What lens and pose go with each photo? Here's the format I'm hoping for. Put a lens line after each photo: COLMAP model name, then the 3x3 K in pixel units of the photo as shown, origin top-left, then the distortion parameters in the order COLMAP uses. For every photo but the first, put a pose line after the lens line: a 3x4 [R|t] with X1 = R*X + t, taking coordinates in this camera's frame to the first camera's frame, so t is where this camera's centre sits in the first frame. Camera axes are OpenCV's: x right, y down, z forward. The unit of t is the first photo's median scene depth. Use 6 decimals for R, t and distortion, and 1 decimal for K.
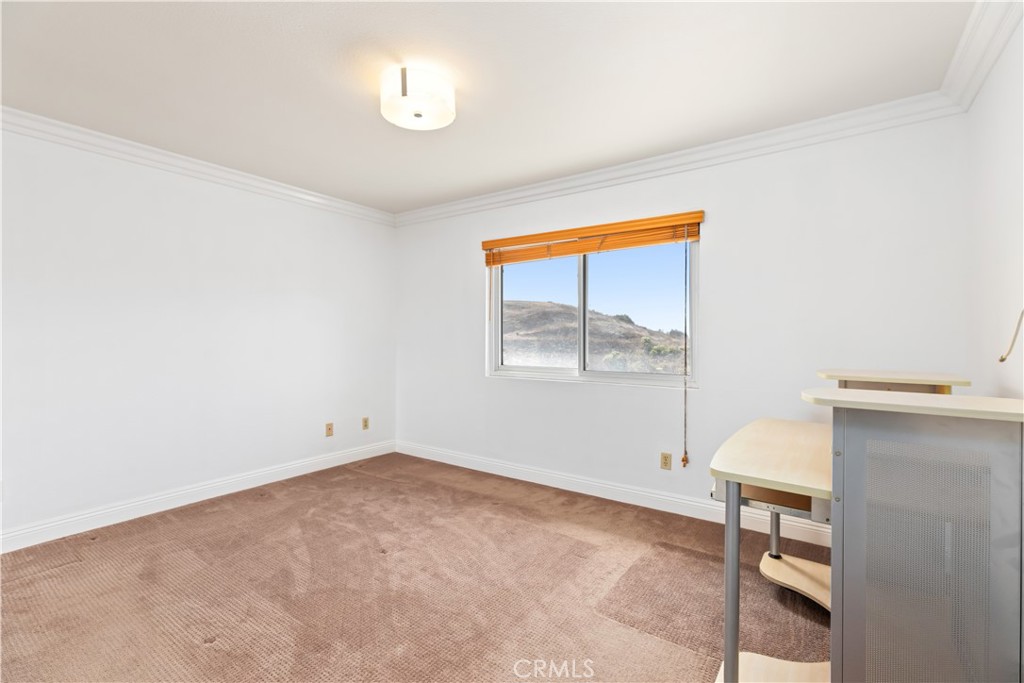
lens RADIAL K [[455.4, 0, 508.8], [0, 455.4, 335.2], [0, 0, 1]] dist [0.002269, 0.000343]
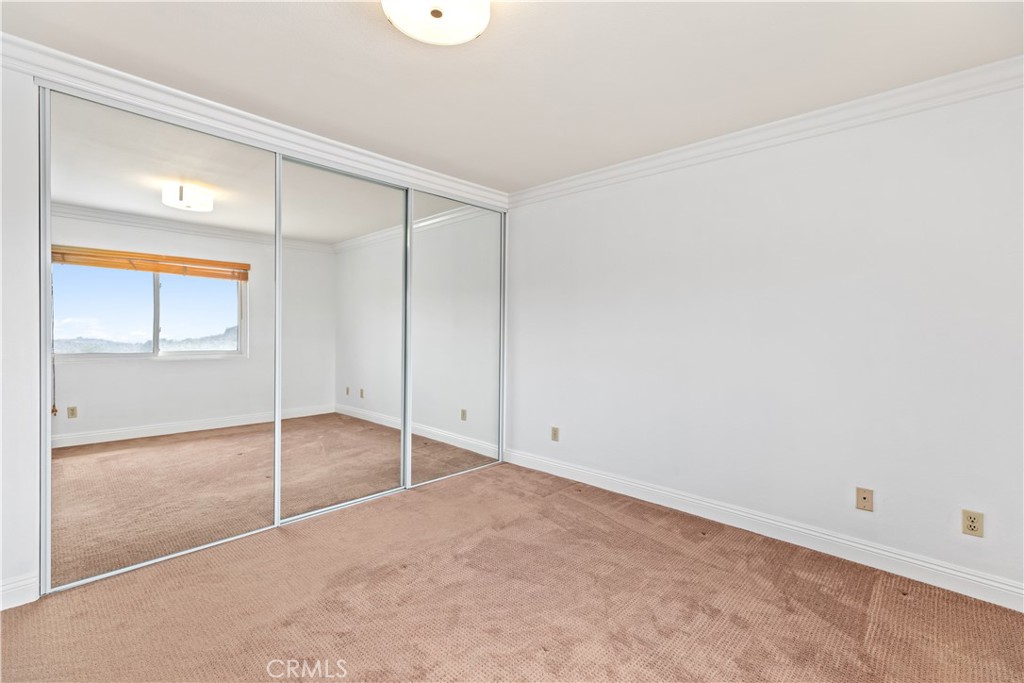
lens RADIAL K [[455.4, 0, 508.8], [0, 455.4, 335.2], [0, 0, 1]] dist [0.002269, 0.000343]
pose [[-0.136200, 0.010537, -0.990625, 0.309795], [-0.014989, 0.999807, 0.012695, -0.003993], [0.990568, 0.016577, -0.136016, 0.790095]]
